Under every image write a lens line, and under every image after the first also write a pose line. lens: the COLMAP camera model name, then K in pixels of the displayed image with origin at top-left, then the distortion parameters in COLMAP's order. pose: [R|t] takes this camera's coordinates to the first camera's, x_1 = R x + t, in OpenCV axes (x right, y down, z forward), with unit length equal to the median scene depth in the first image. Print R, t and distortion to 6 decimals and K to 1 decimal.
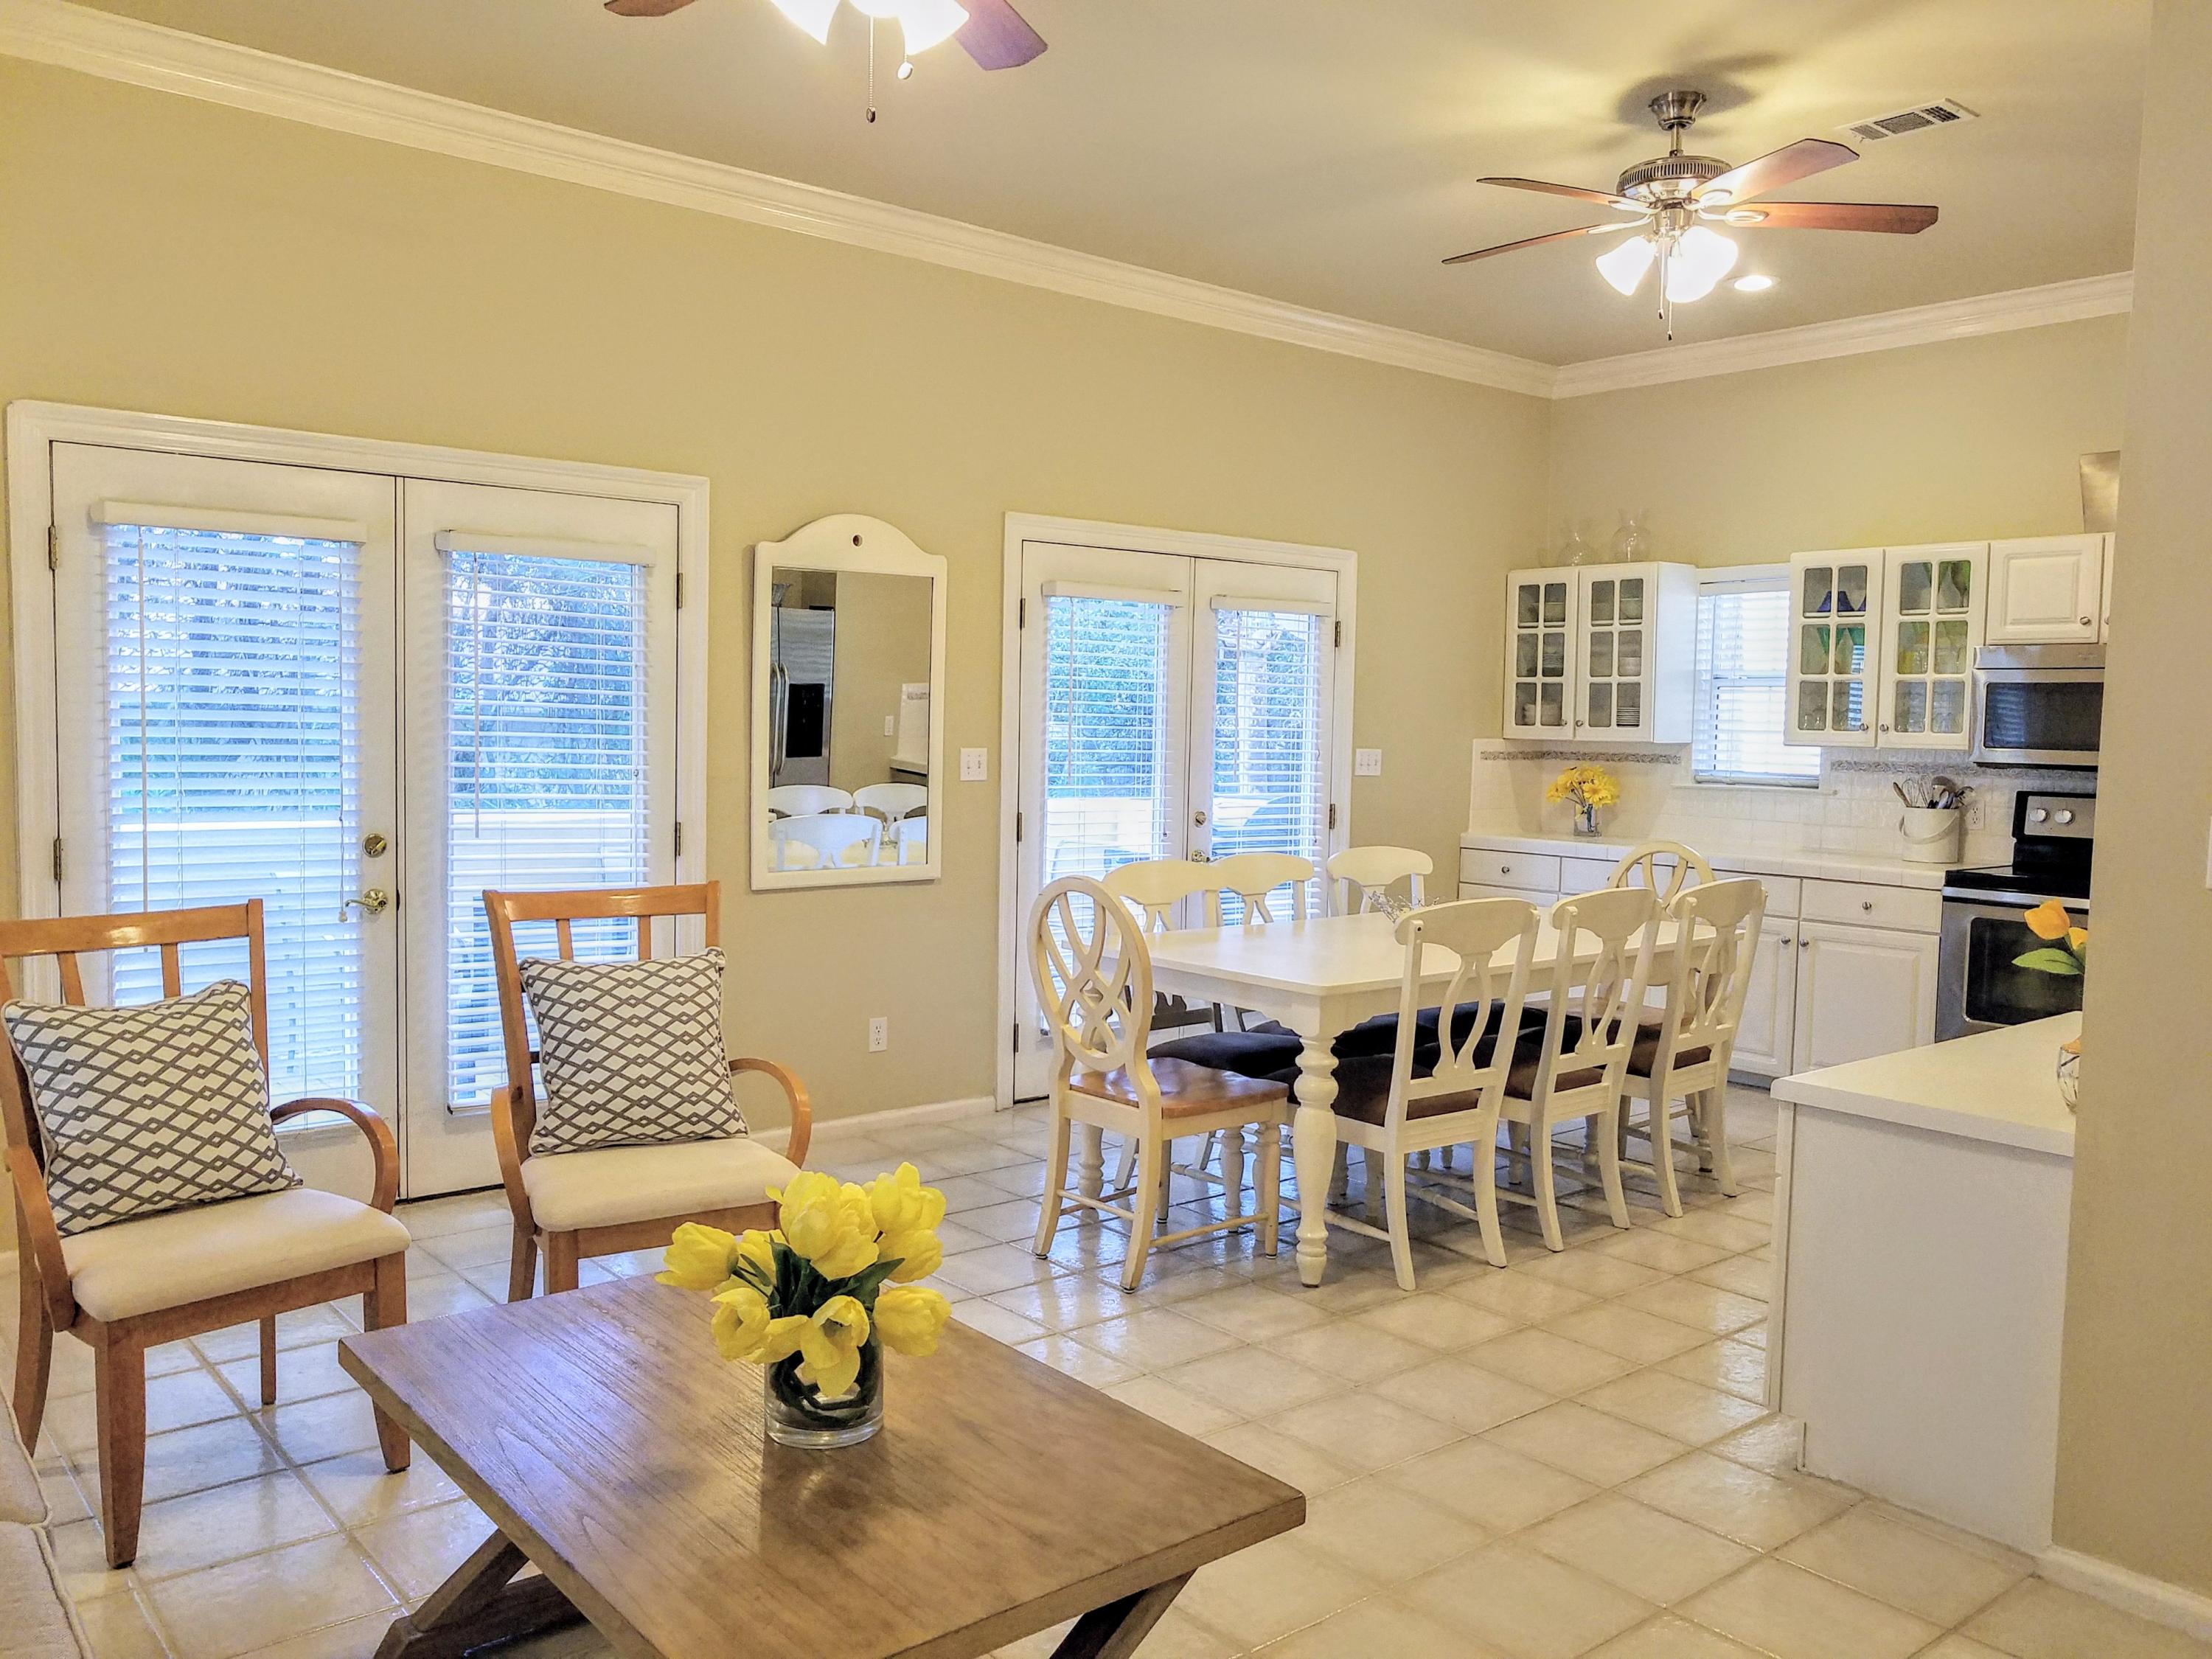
lens RADIAL K [[1721.1, 0, 1105.8], [0, 1721.1, 826.7], [0, 0, 1]] dist [0.007485, 0.001233]
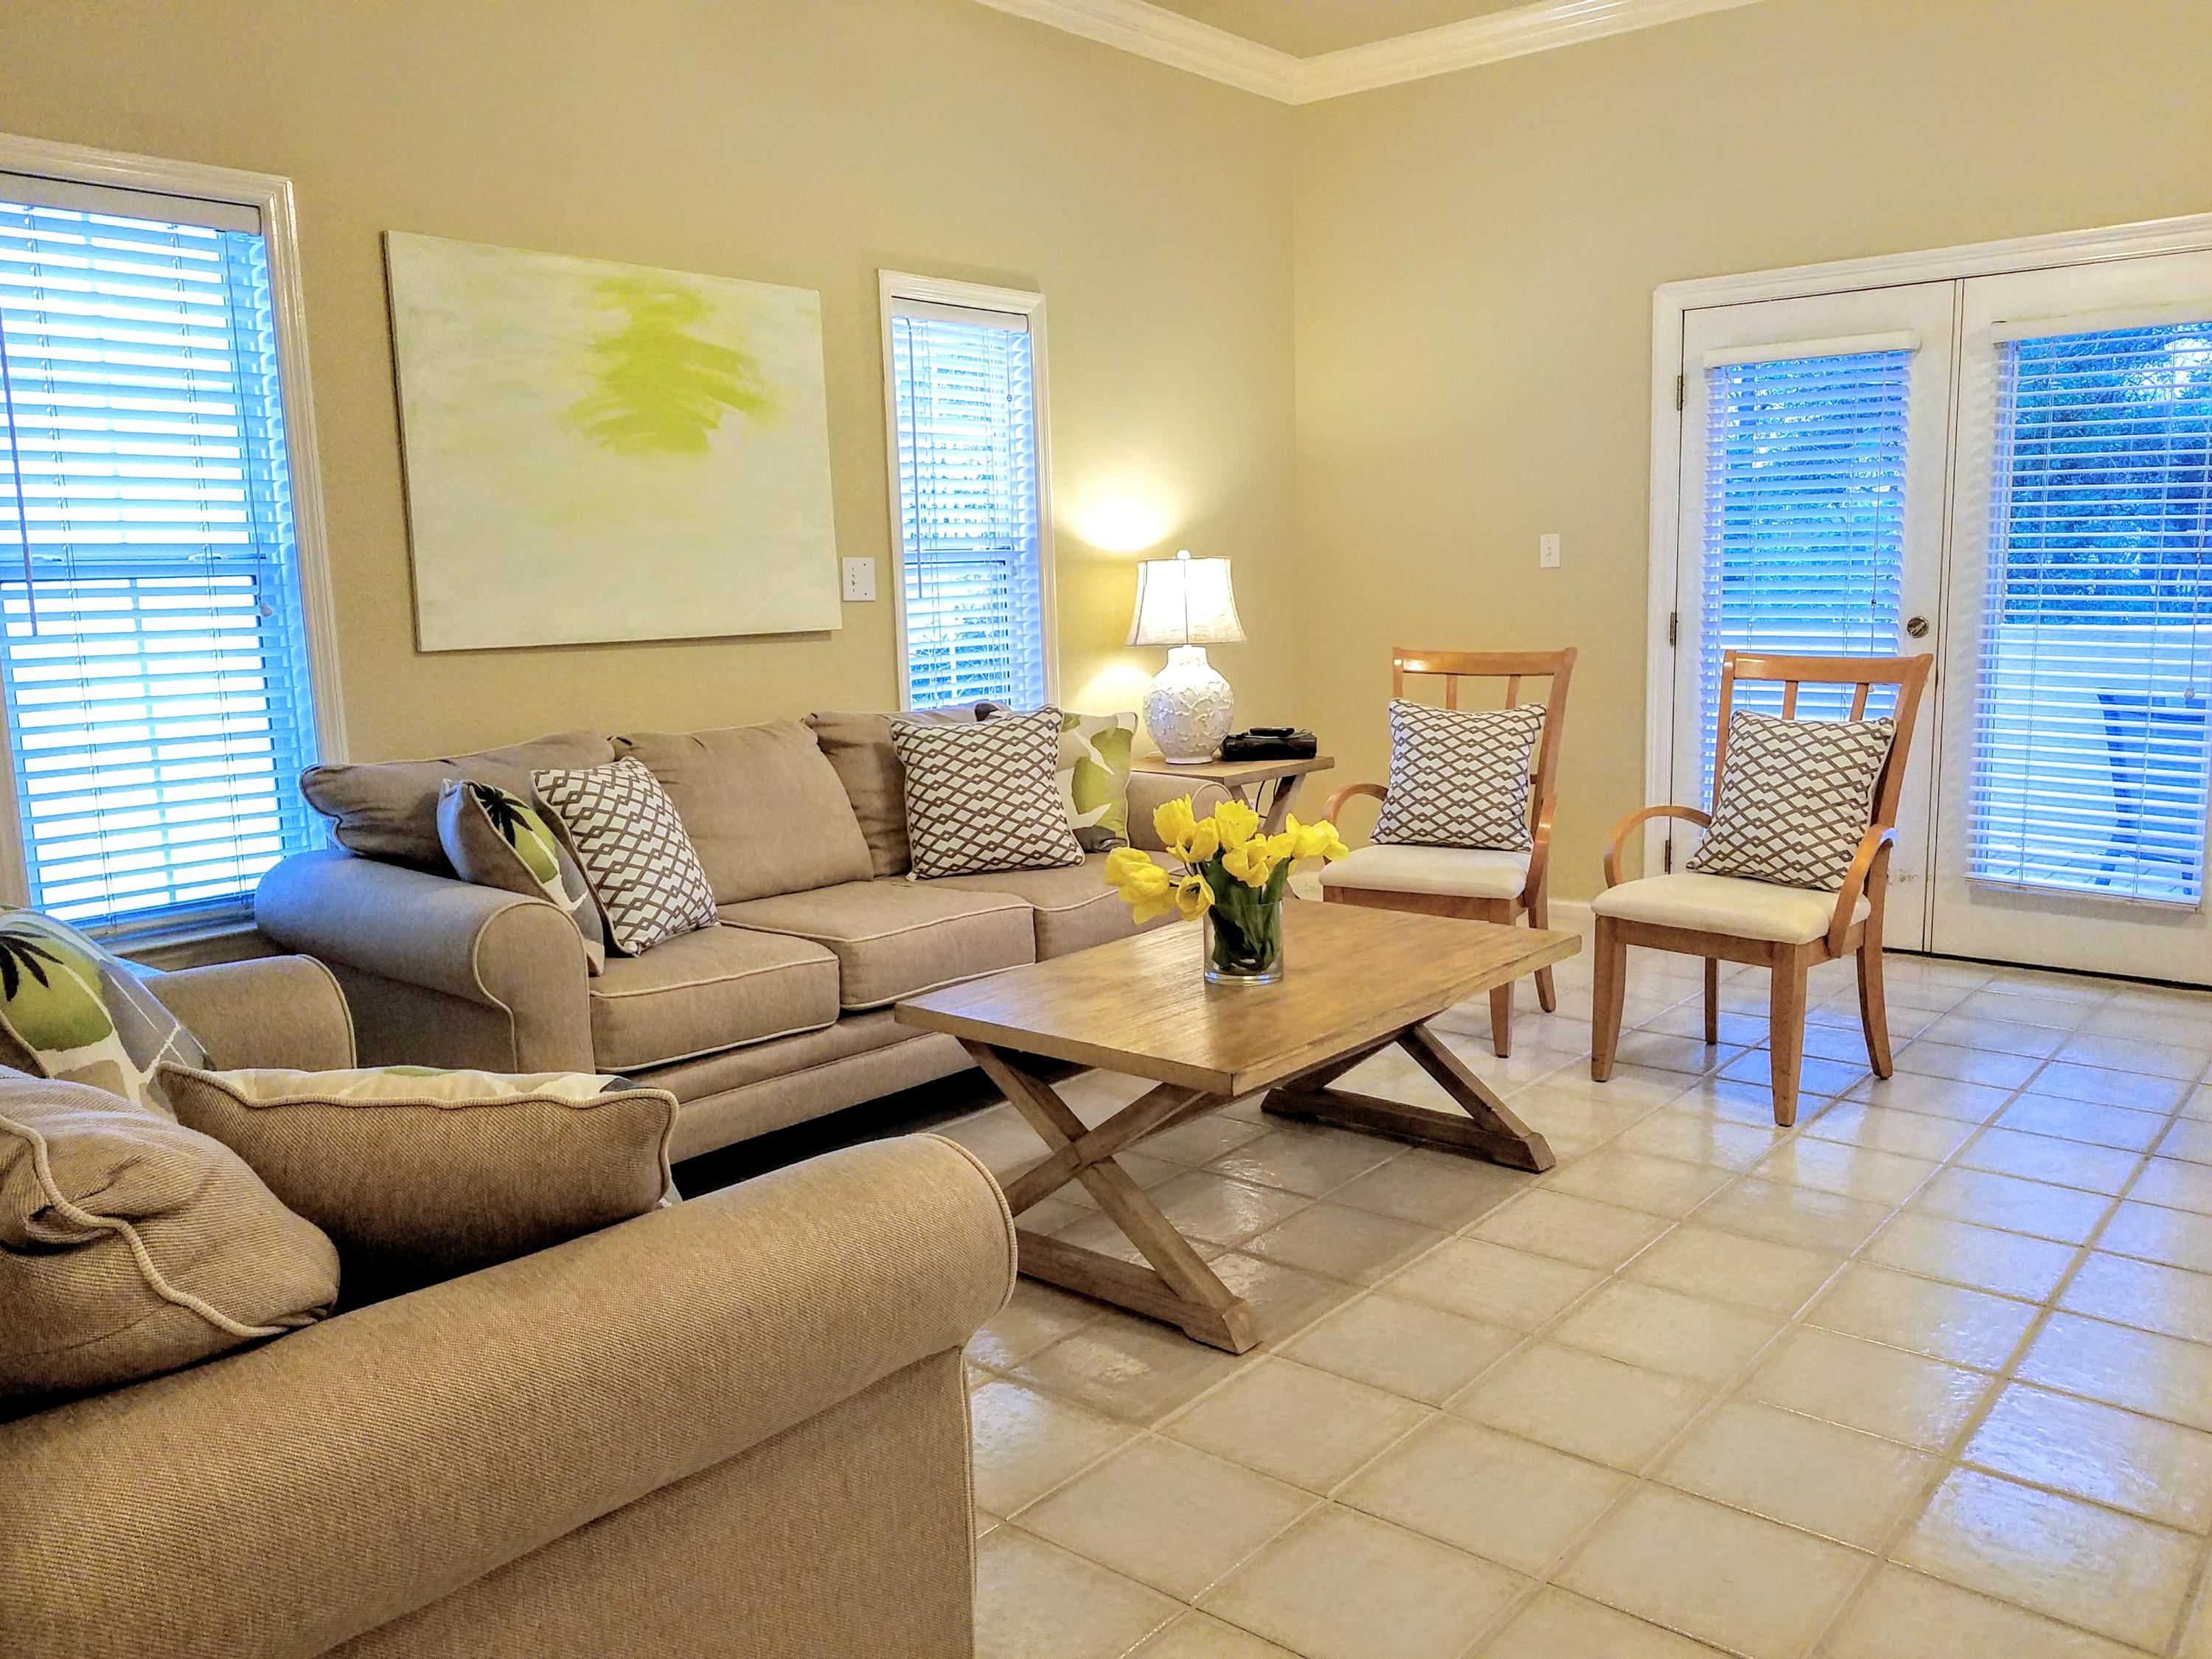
lens RADIAL K [[1721.1, 0, 1105.8], [0, 1721.1, 826.7], [0, 0, 1]] dist [0.007485, 0.001233]
pose [[0.171468, 0.126747, -0.977002, 0.640687], [-0.035601, 0.991839, 0.122424, 0.023403], [0.984546, 0.013791, 0.174581, 0.326822]]
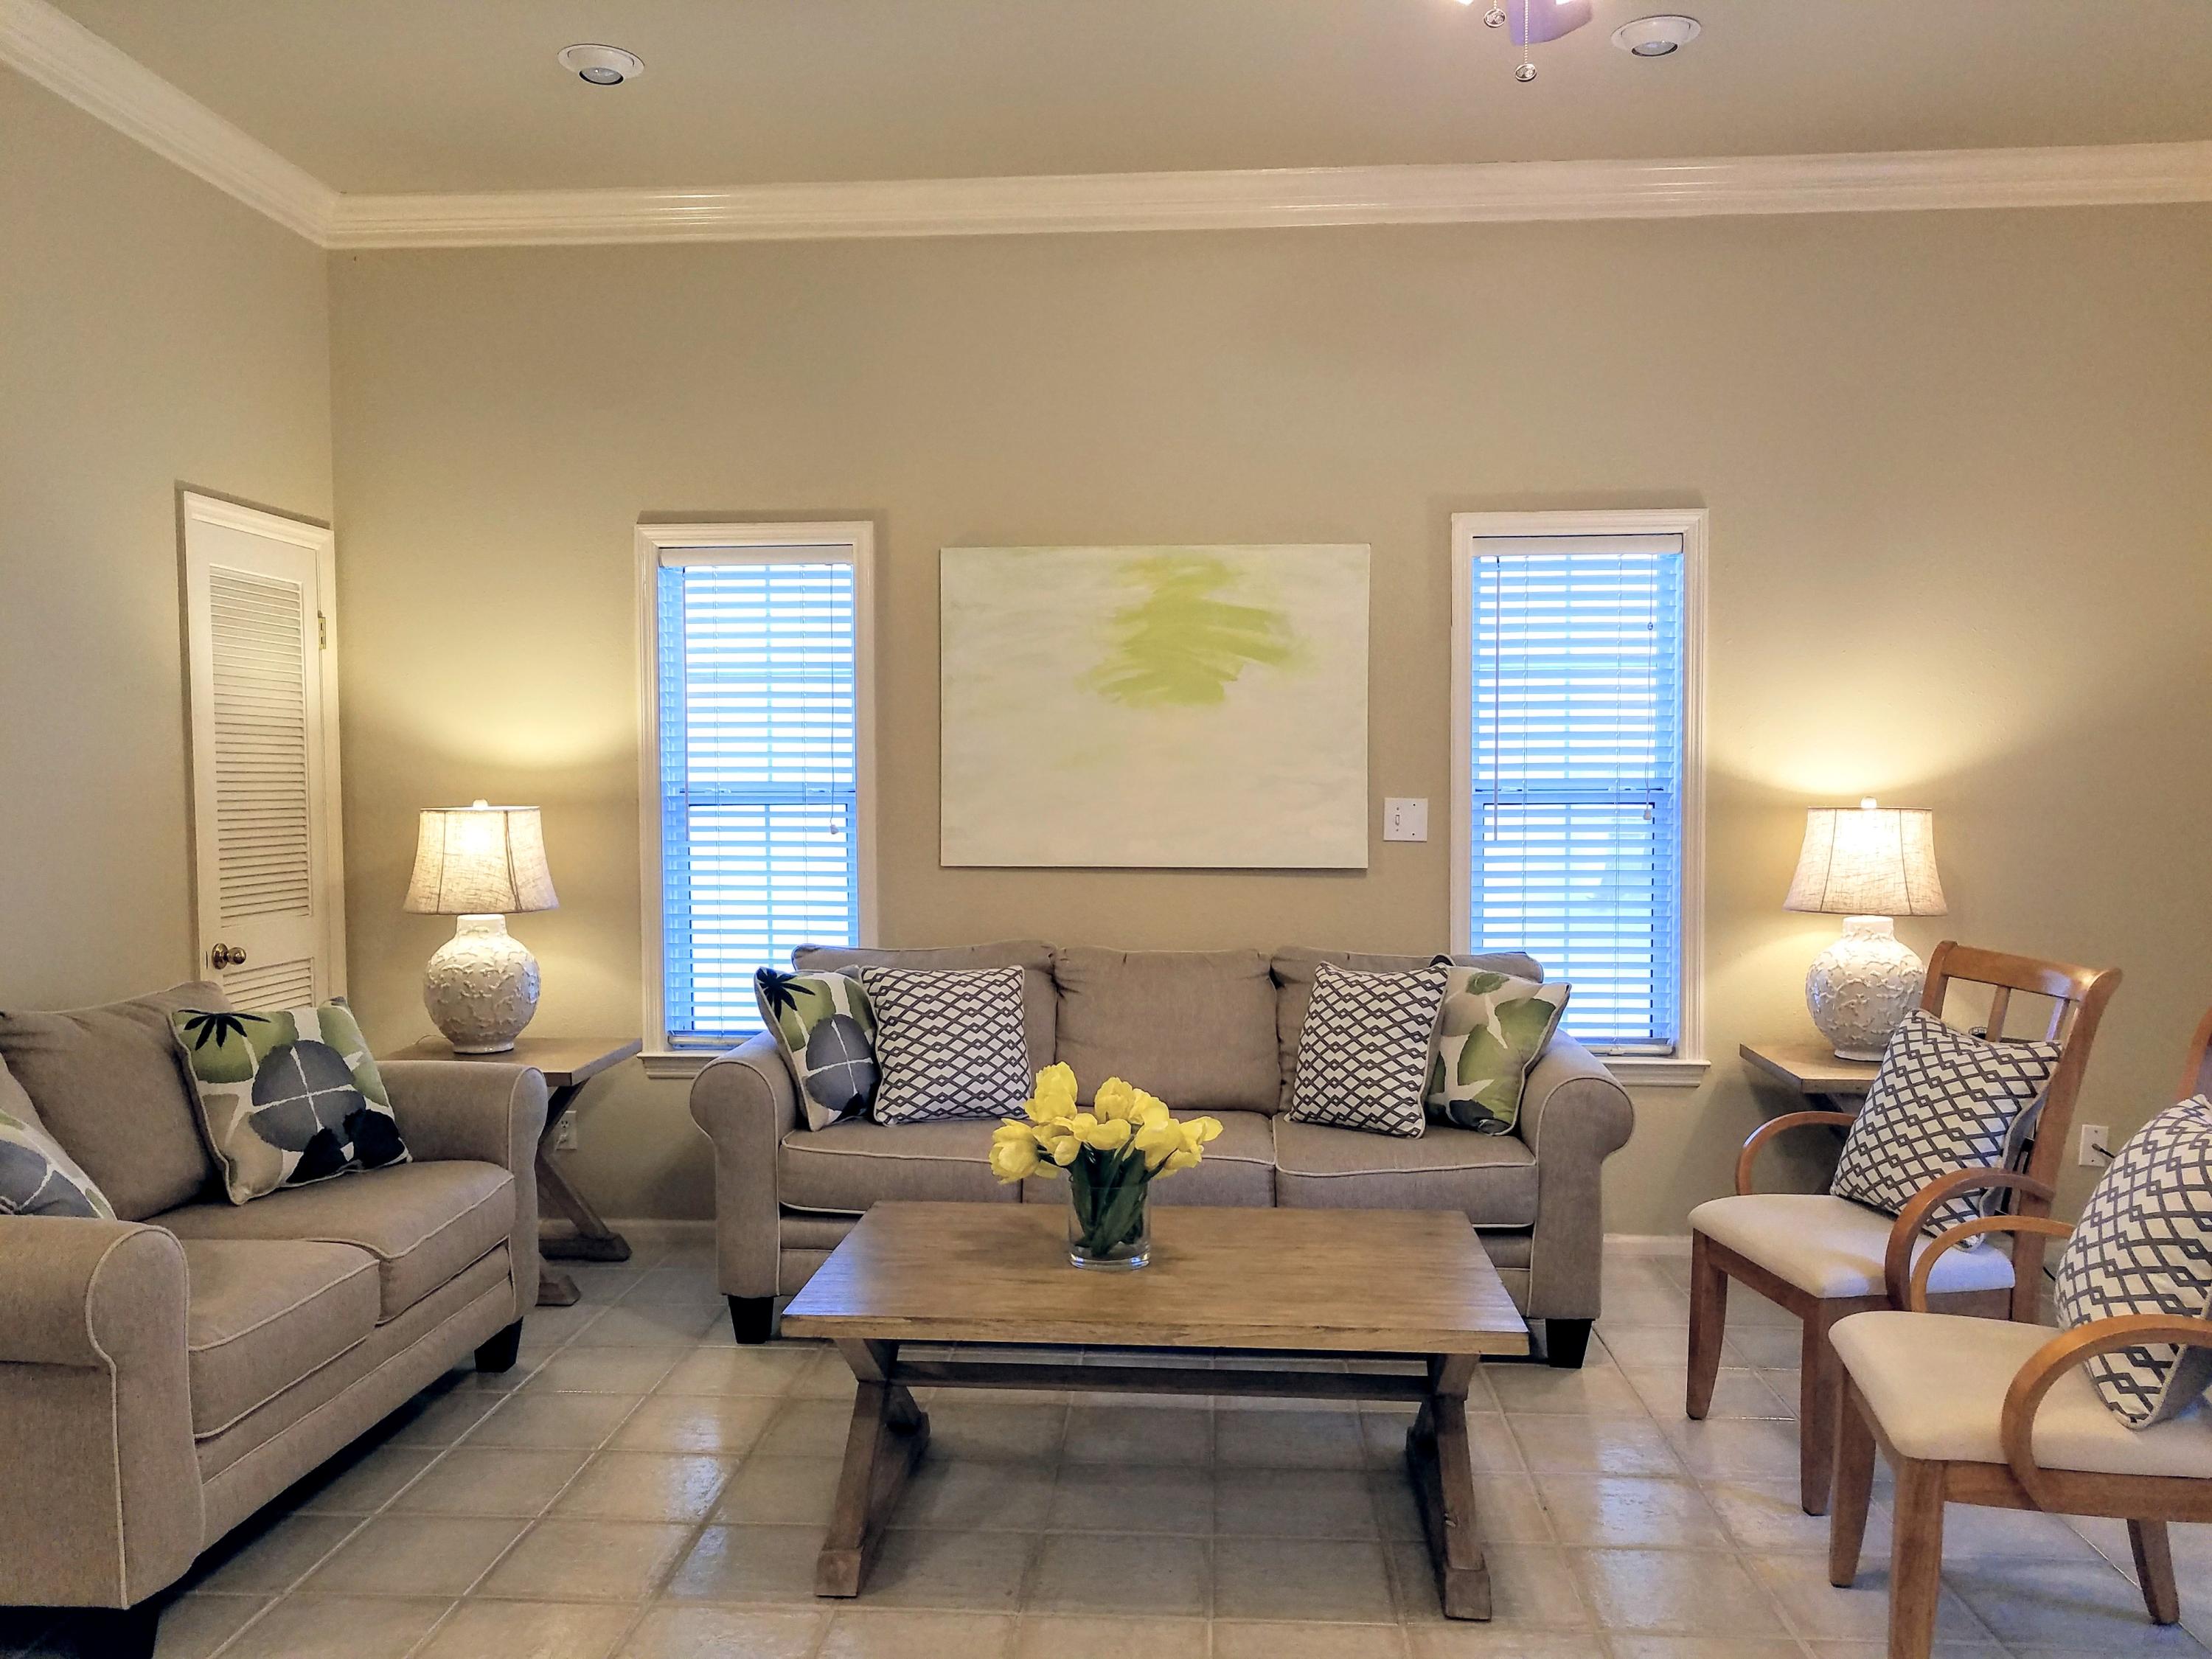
lens RADIAL K [[1718.6, 0, 1109.1], [0, 1718.6, 872.0], [0, 0, 1]] dist [0.008662, 0.004064]
pose [[-0.694814, 0.024578, -0.718770, 0.437592], [-0.055593, 0.994590, 0.087750, -0.048338], [0.717038, 0.100929, -0.689688, 1.010289]]
